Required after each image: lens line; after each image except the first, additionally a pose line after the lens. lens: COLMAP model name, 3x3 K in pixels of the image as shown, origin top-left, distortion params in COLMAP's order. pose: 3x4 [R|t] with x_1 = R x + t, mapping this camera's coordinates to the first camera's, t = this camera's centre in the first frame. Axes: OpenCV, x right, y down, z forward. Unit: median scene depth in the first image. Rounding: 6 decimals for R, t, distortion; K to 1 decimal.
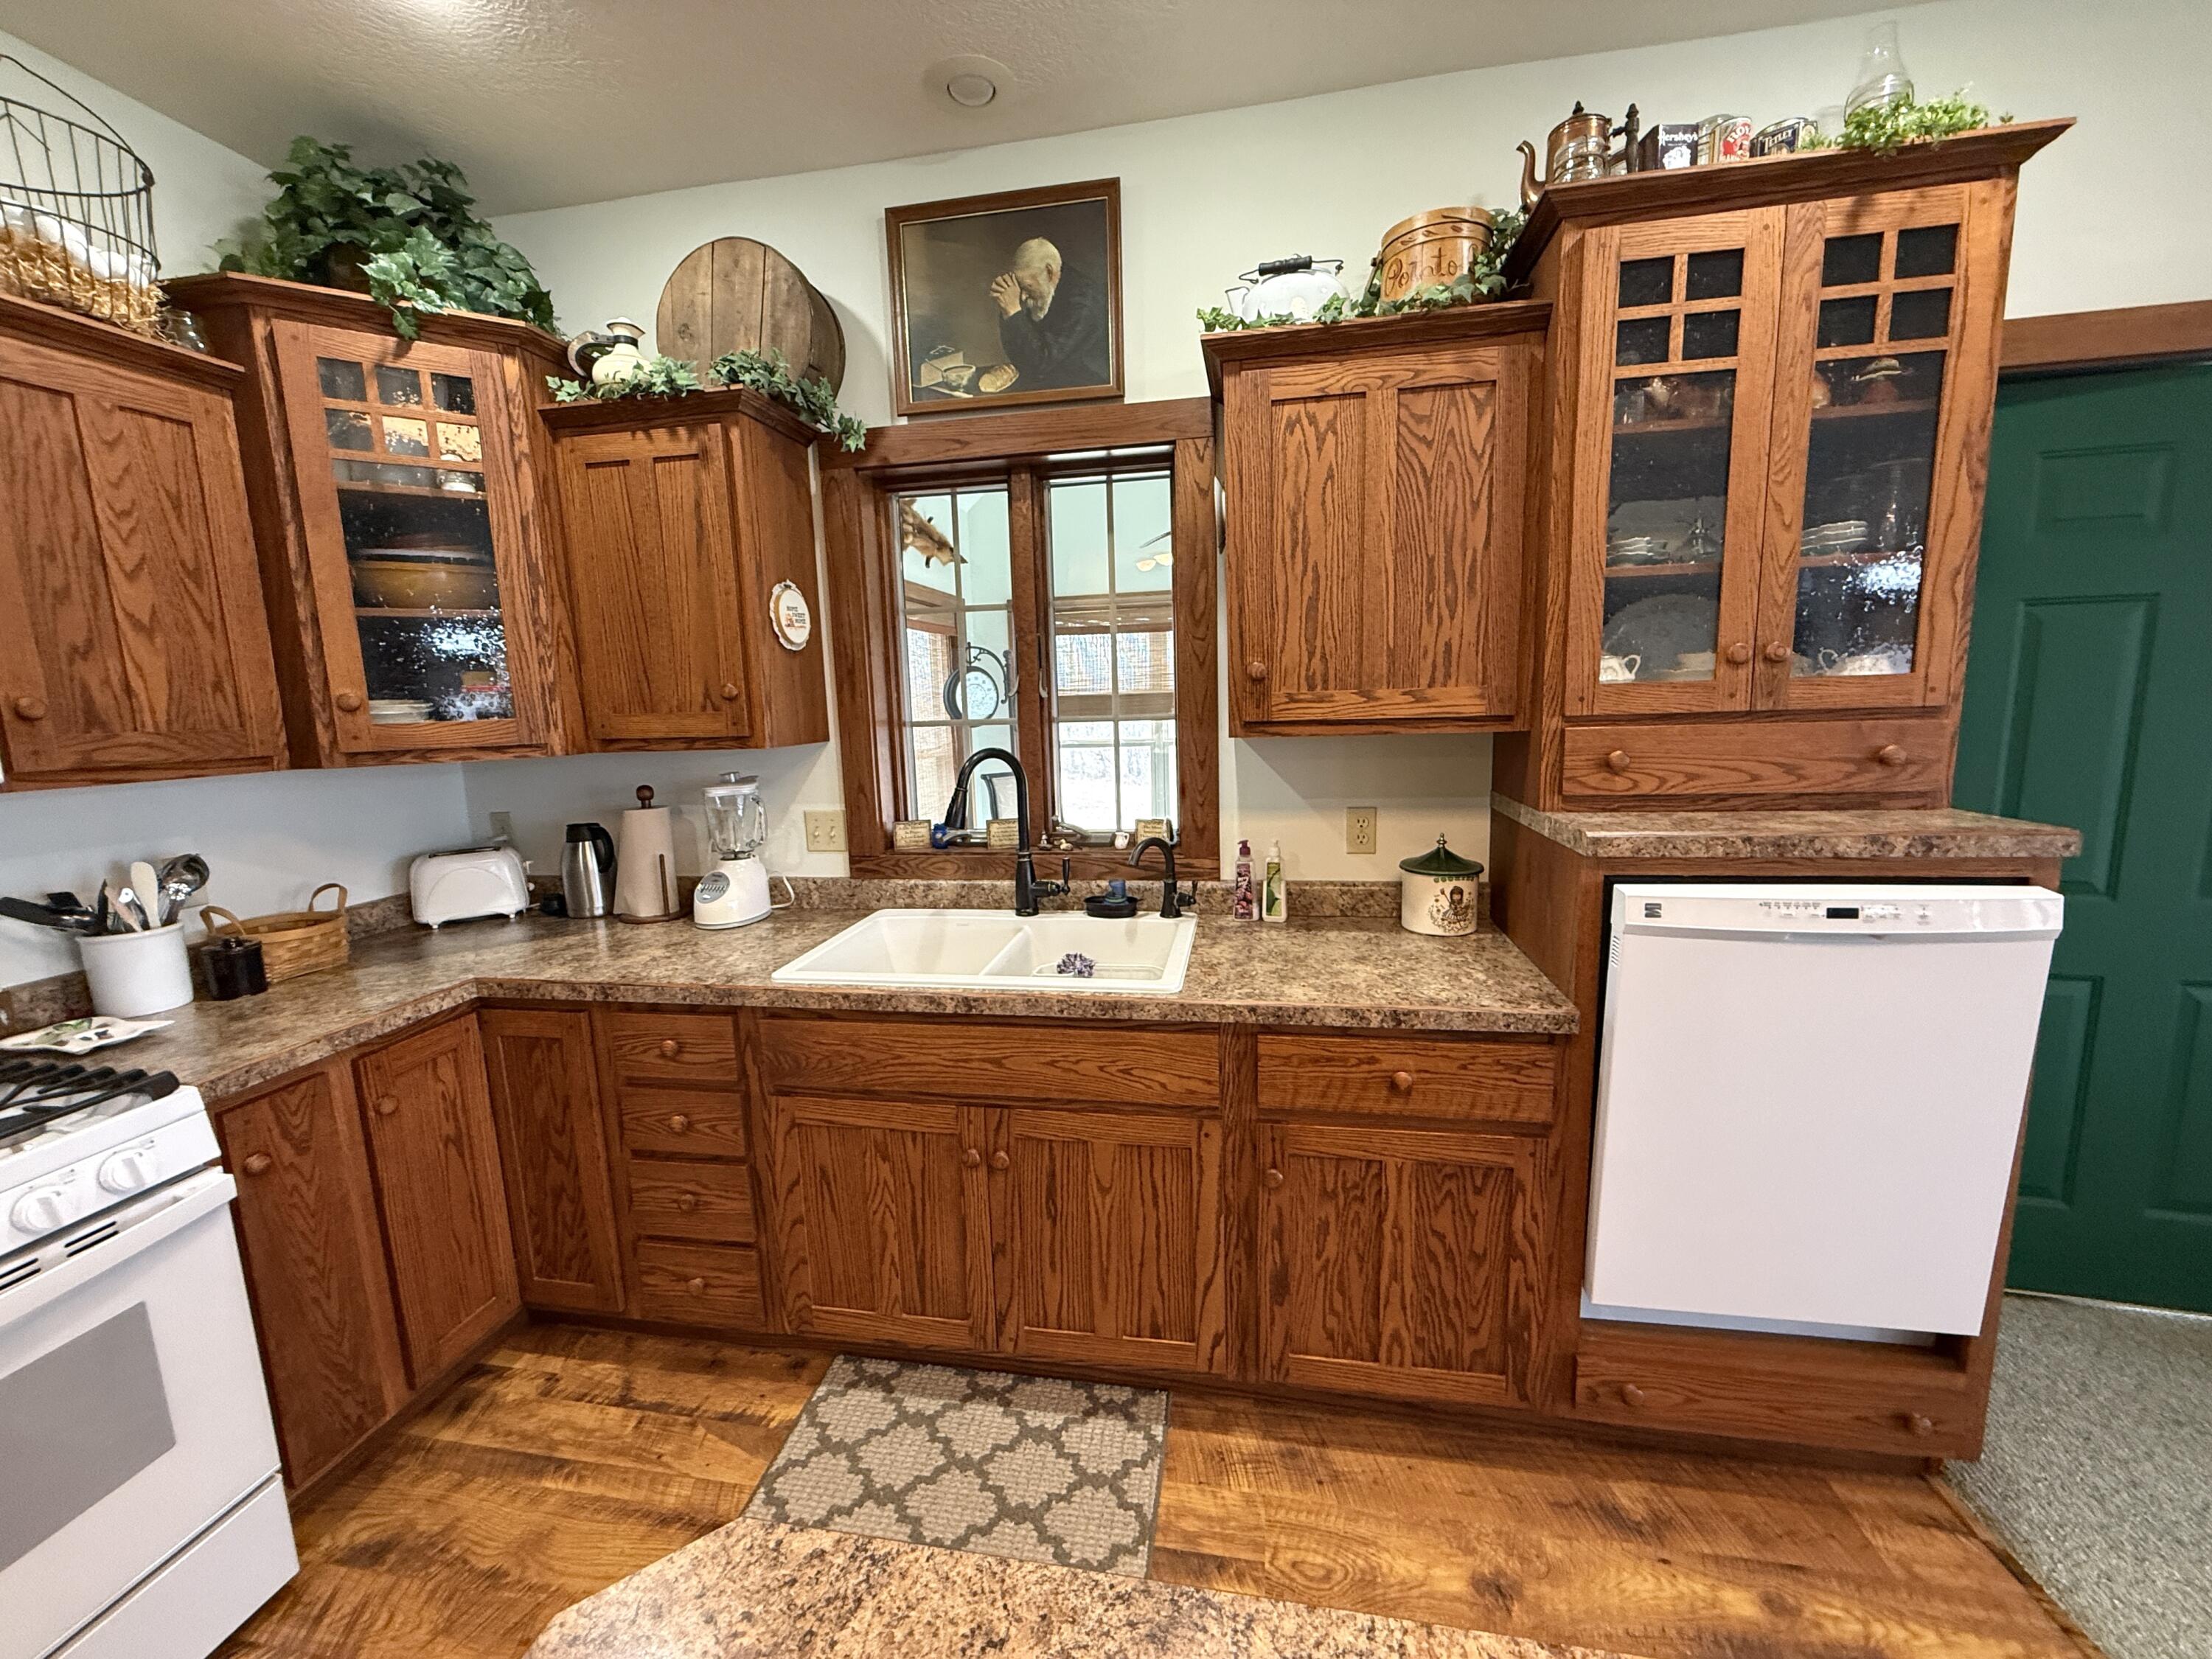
lens RADIAL K [[878.8, 0, 1098.8], [0, 878.8, 828.7], [0, 0, 1]] dist [-0.001451, -0.000044]
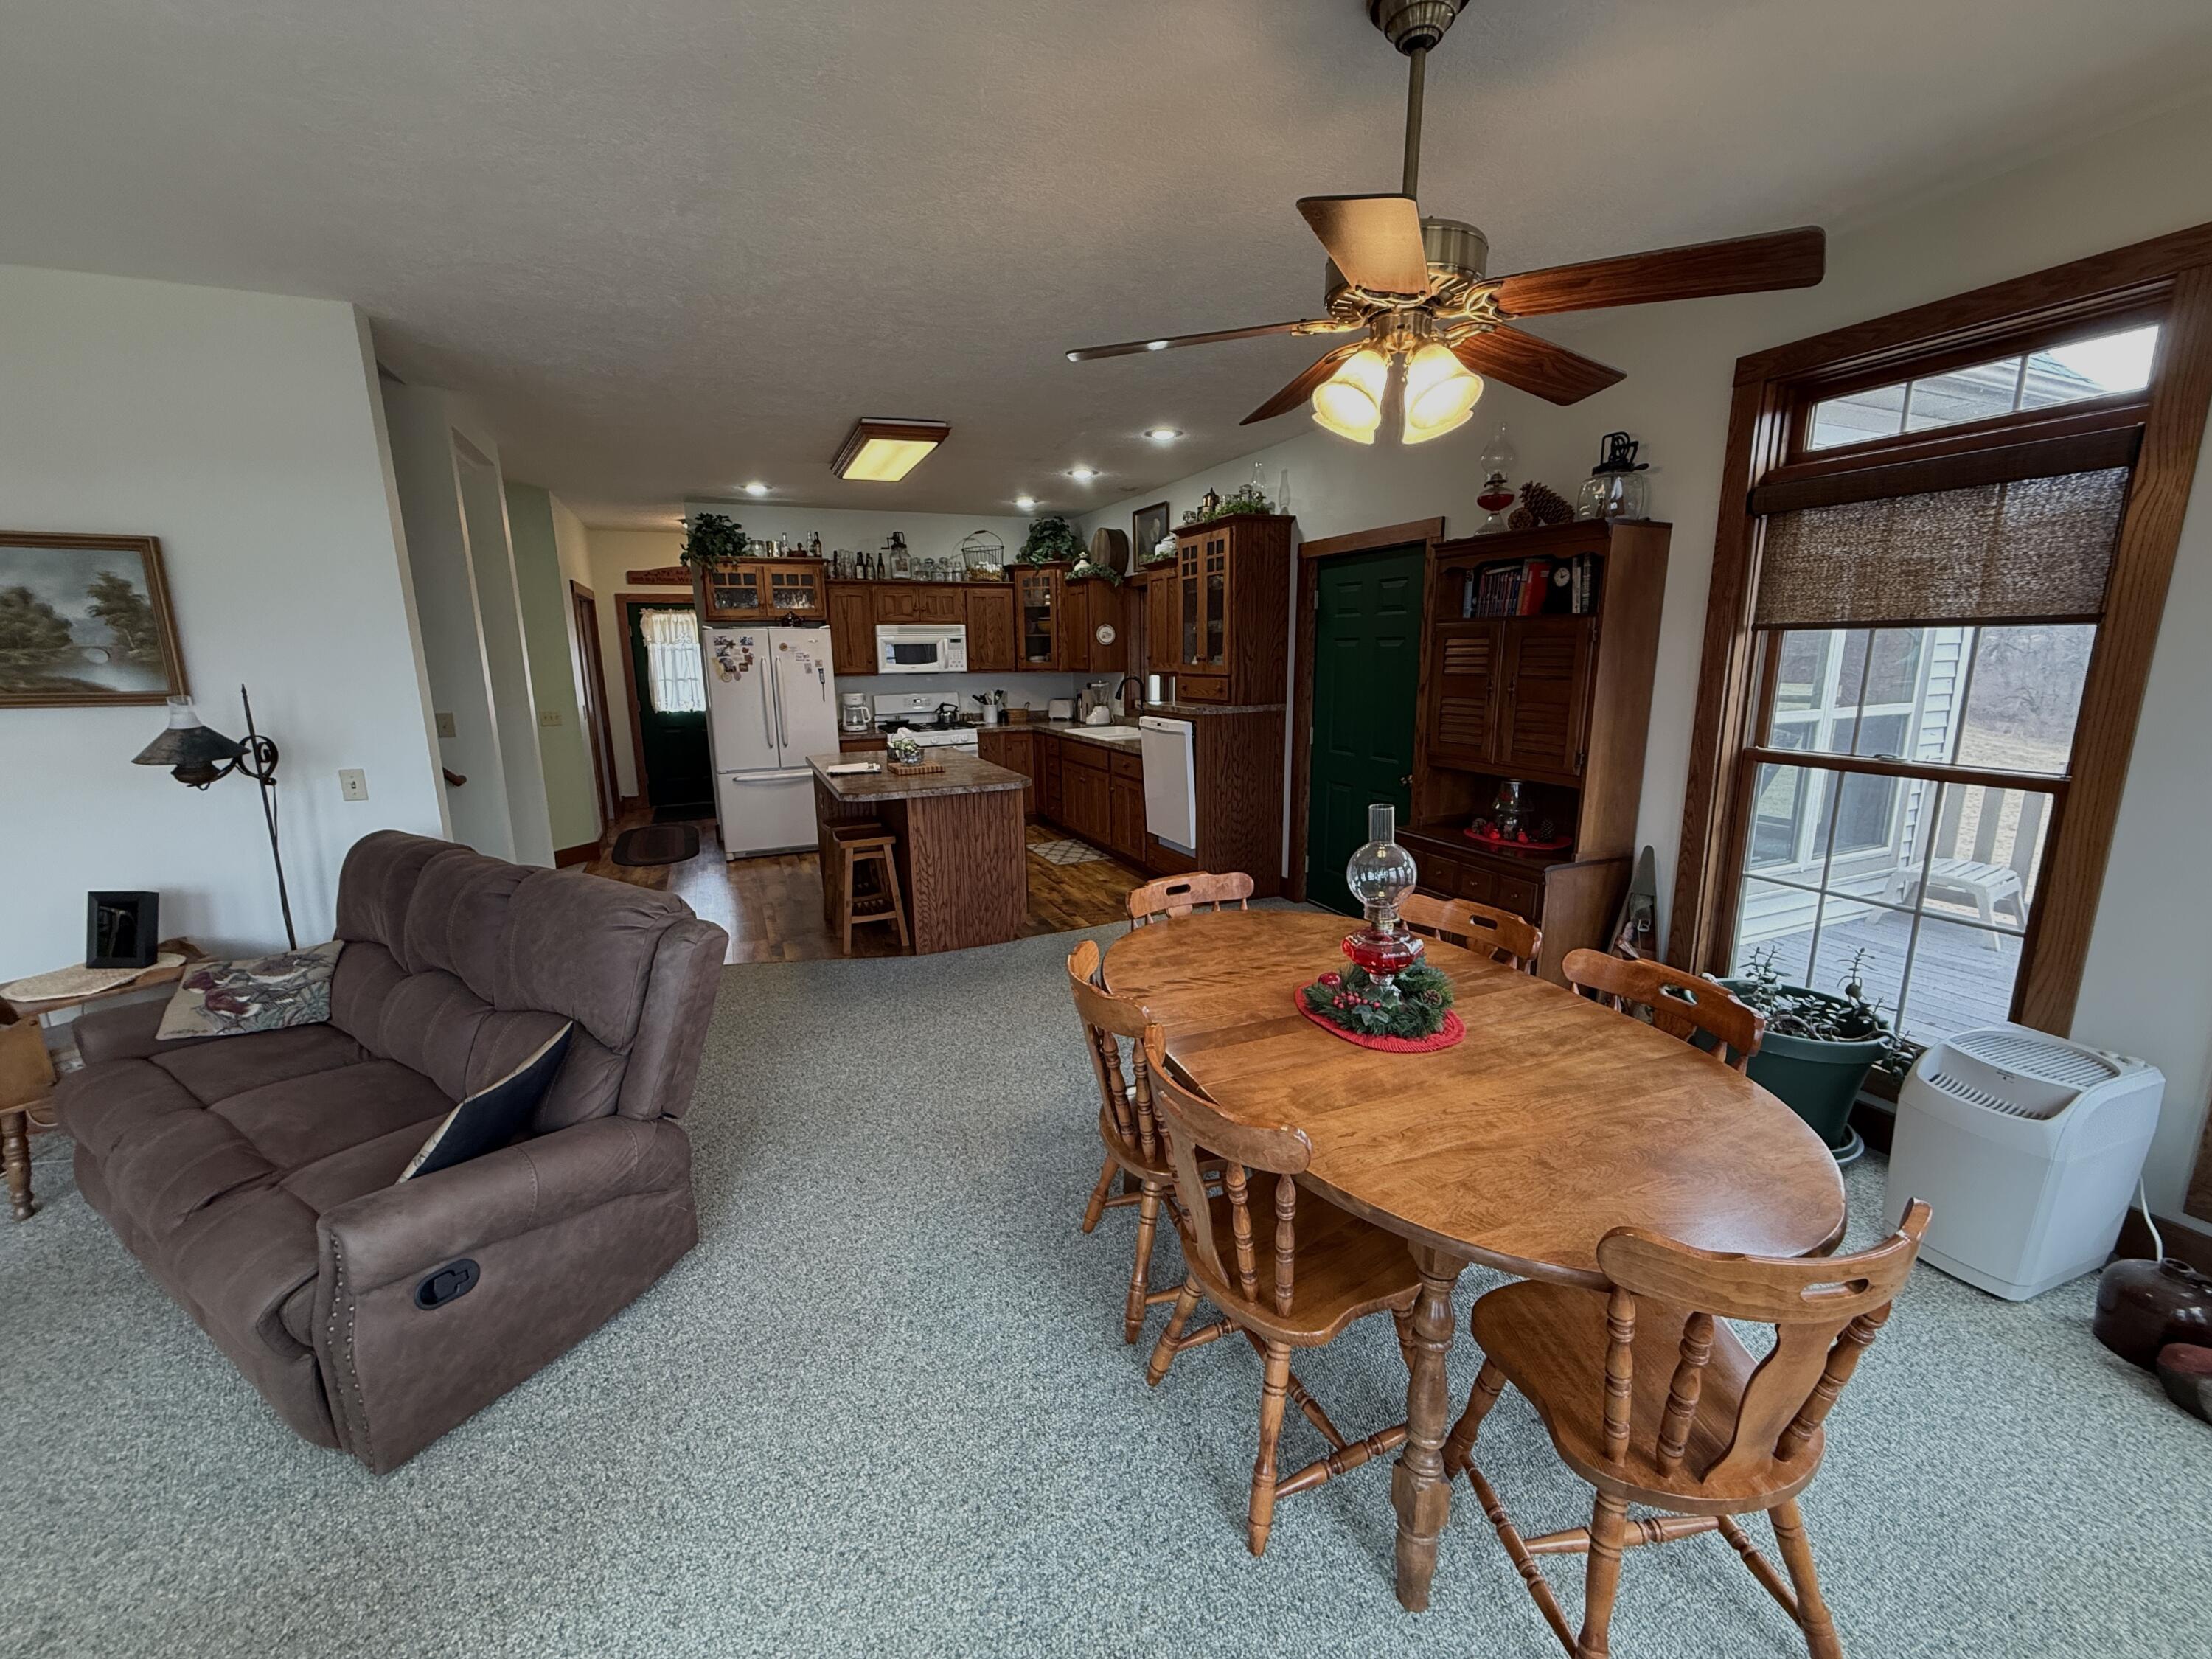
lens RADIAL K [[878.8, 0, 1102.6], [0, 878.8, 821.9], [0, 0, 1]] dist [-0.001451, -0.000044]
pose [[0.558463, 0.182610, -0.809180, 2.872235], [-0.127062, 0.982789, 0.134096, 0.020213], [0.819741, 0.027928, 0.572054, -1.072403]]
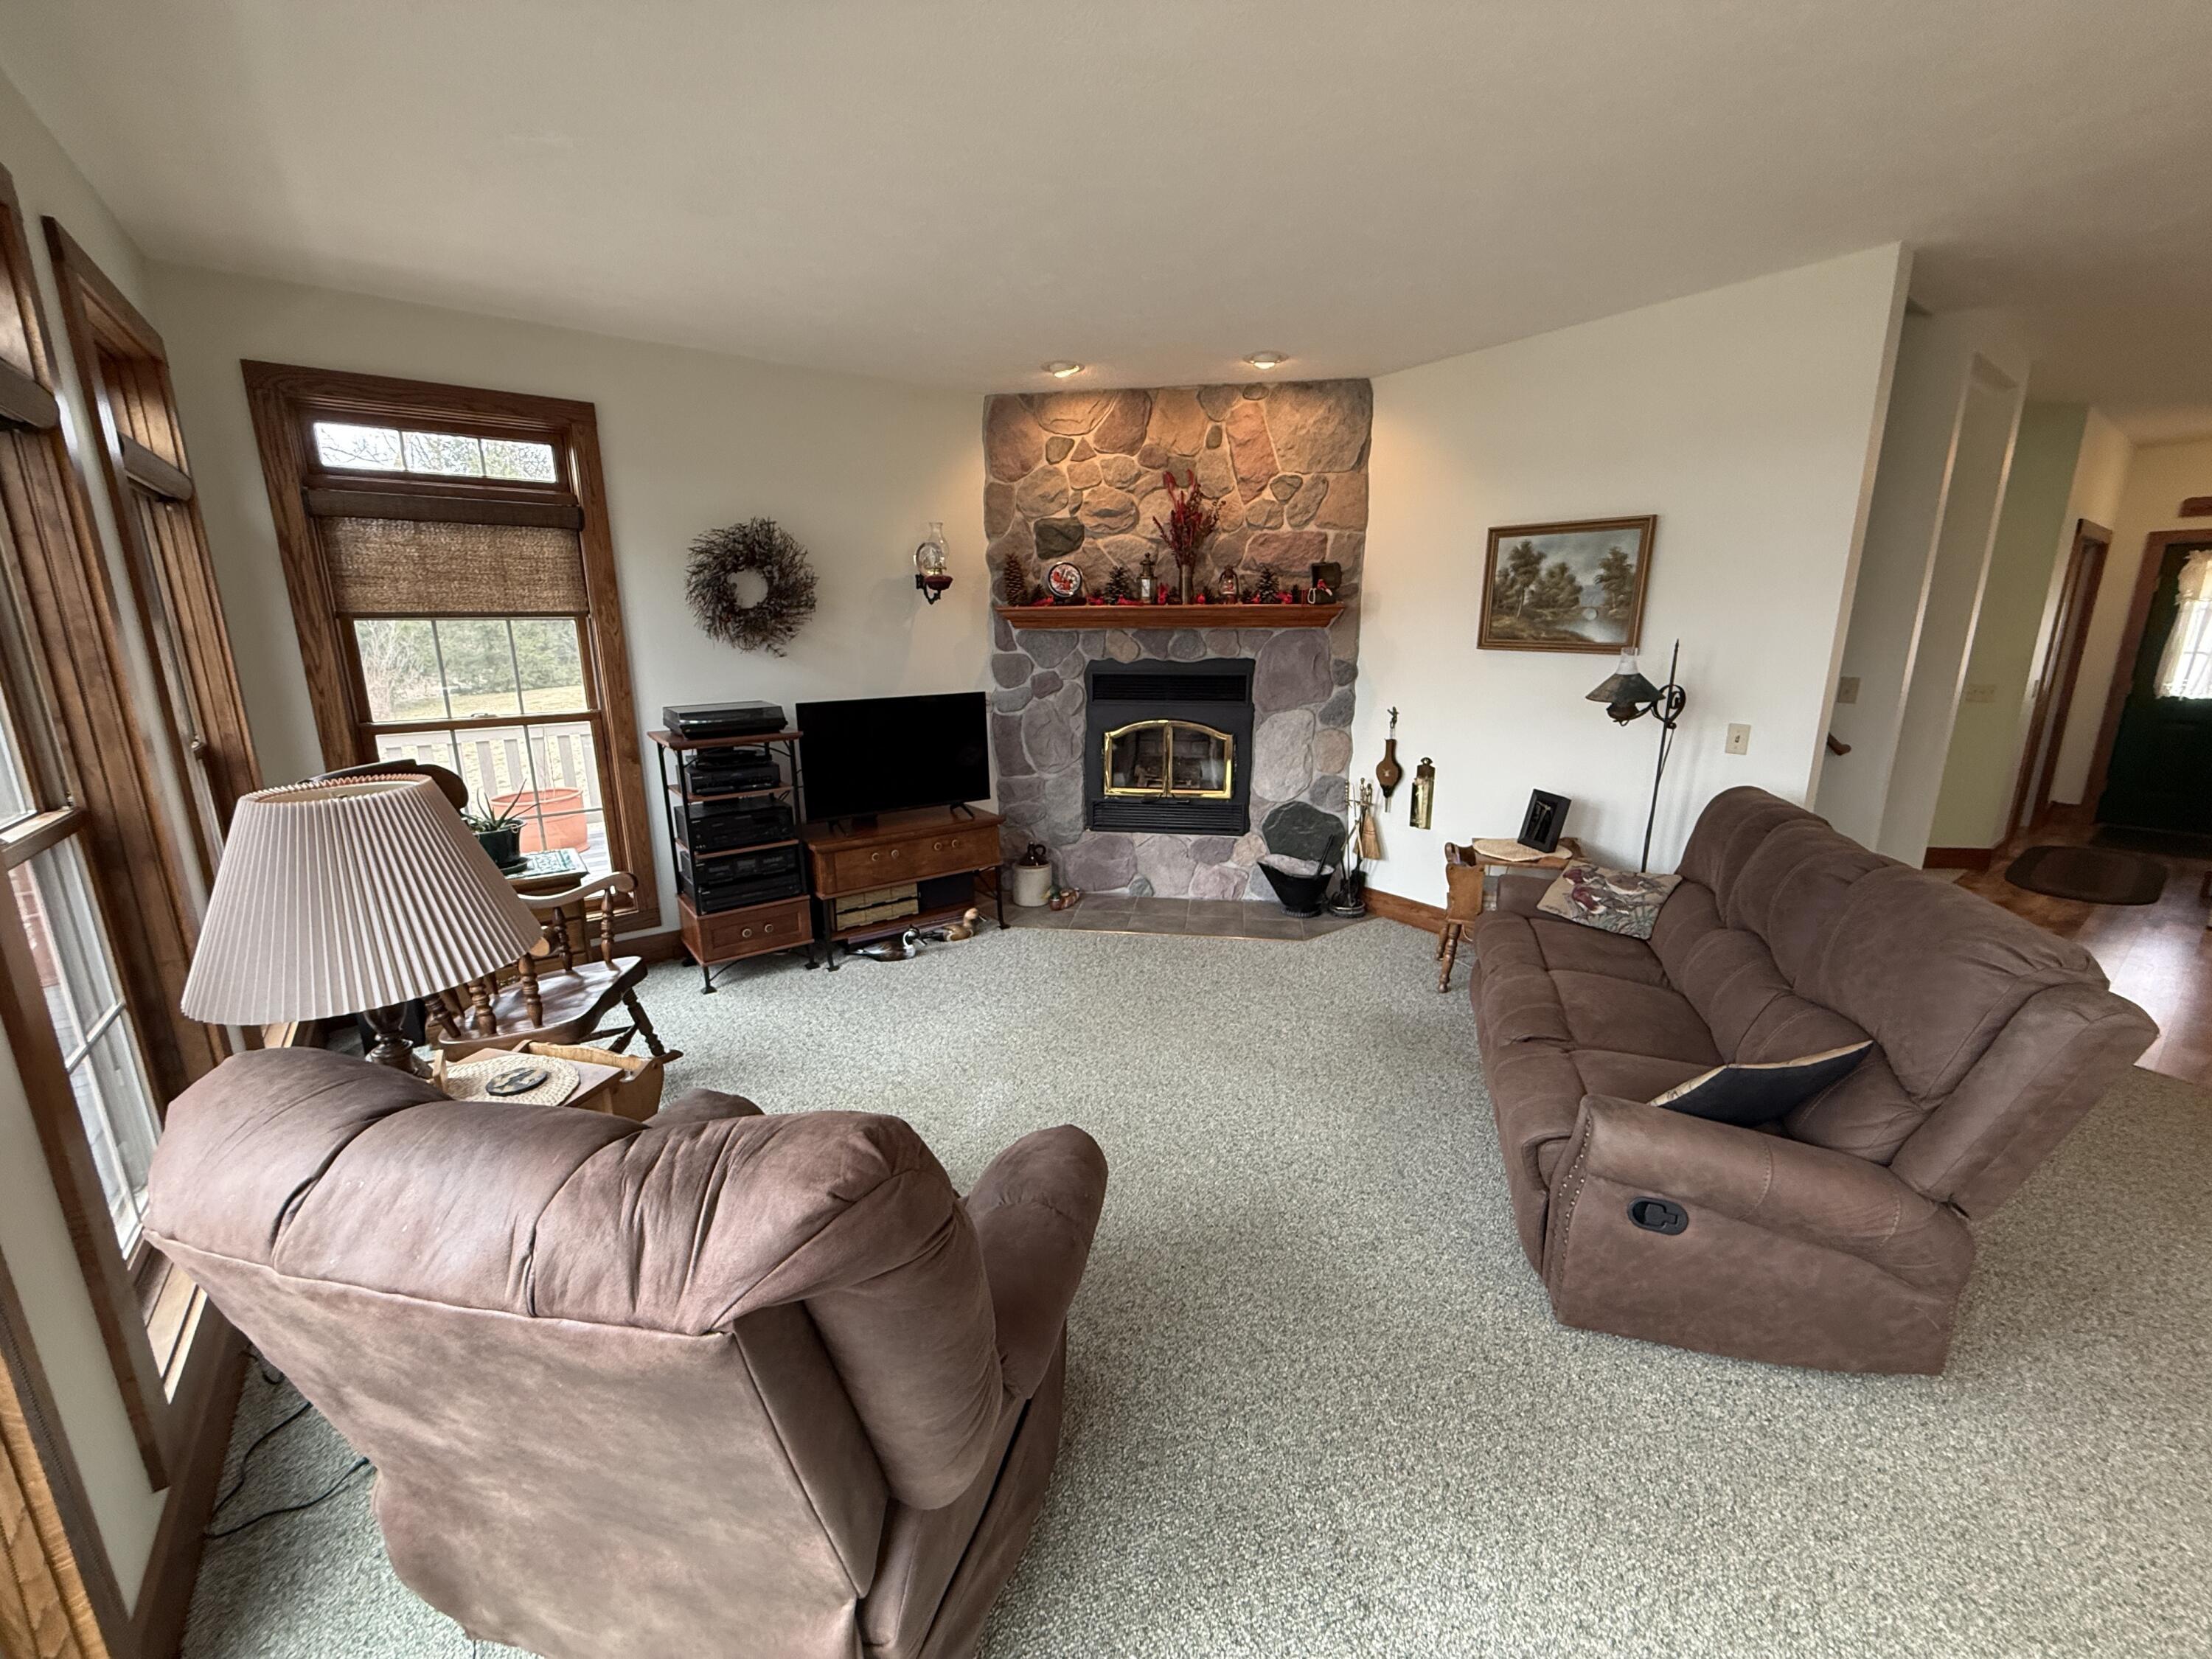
lens RADIAL K [[878.8, 0, 1106.9], [0, 878.8, 826.5], [0, 0, 1]] dist [-0.001451, -0.000044]
pose [[-0.680597, 0.198714, -0.705195, 2.304739], [-0.084557, 0.934780, 0.345015, 0.002378], [0.727762, 0.294446, -0.619406, -0.856901]]
